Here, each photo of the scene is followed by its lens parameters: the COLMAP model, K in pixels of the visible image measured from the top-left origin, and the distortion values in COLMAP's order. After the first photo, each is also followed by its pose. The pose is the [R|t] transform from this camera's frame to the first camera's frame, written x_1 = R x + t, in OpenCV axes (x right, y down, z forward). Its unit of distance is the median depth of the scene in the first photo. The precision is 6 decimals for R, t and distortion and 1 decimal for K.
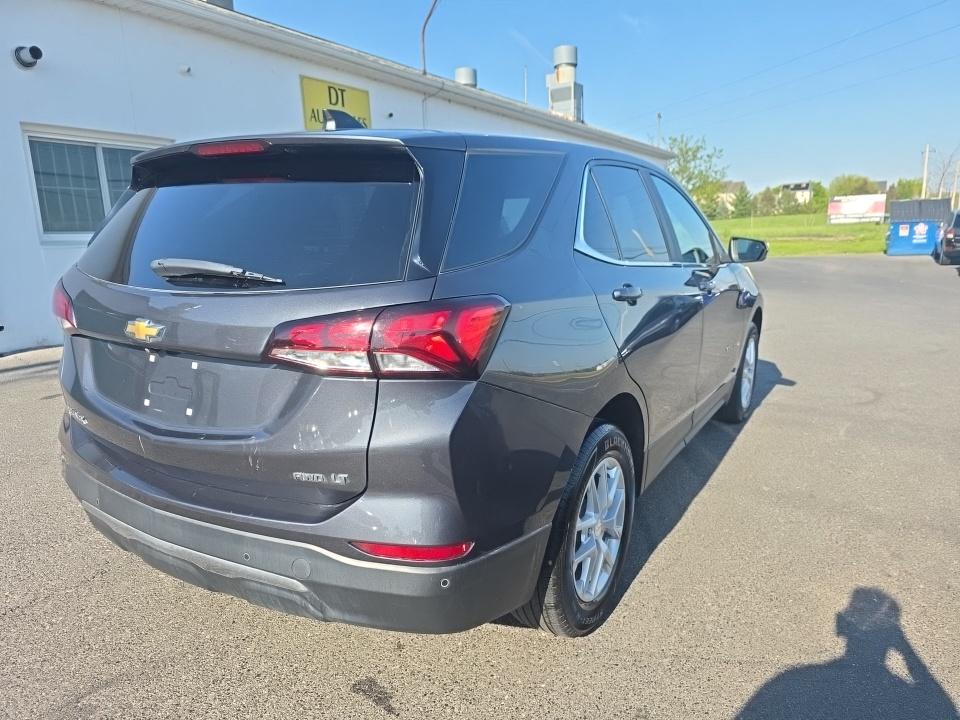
lens RADIAL K [[659.6, 0, 480.0], [0, 659.6, 360.0], [0, 0, 1]] dist [0.095456, -0.087393]
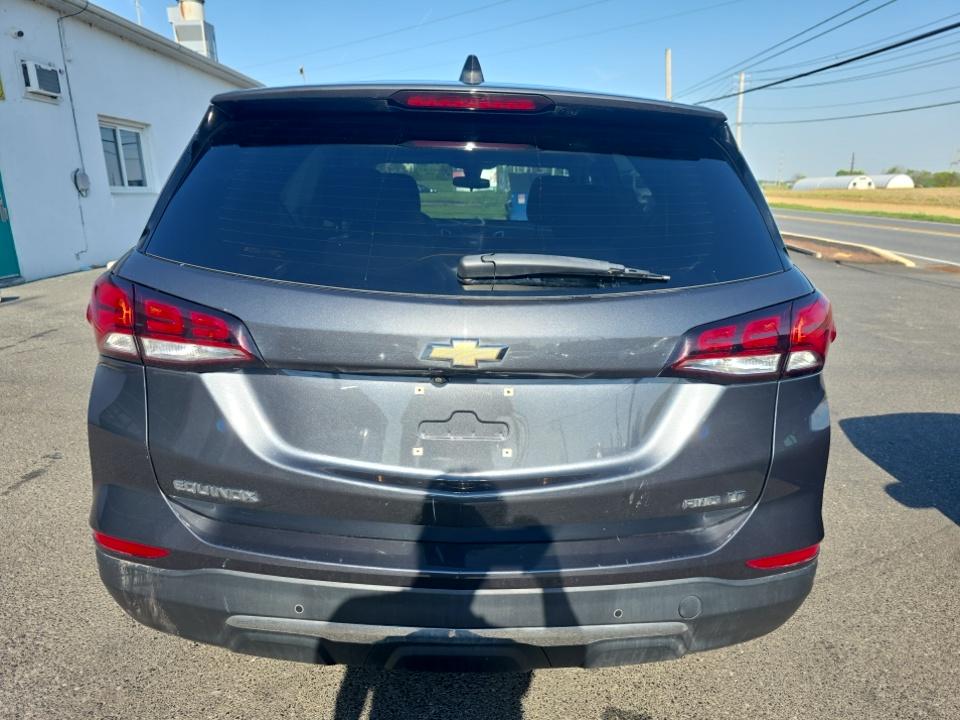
lens RADIAL K [[659.6, 0, 480.0], [0, 659.6, 360.0], [0, 0, 1]] dist [0.095456, -0.087393]
pose [[0.857472, -0.106142, 0.503464, -0.818362], [0.077594, 0.993976, 0.077401, -0.087809], [-0.508646, -0.027303, 0.860543, 0.357606]]
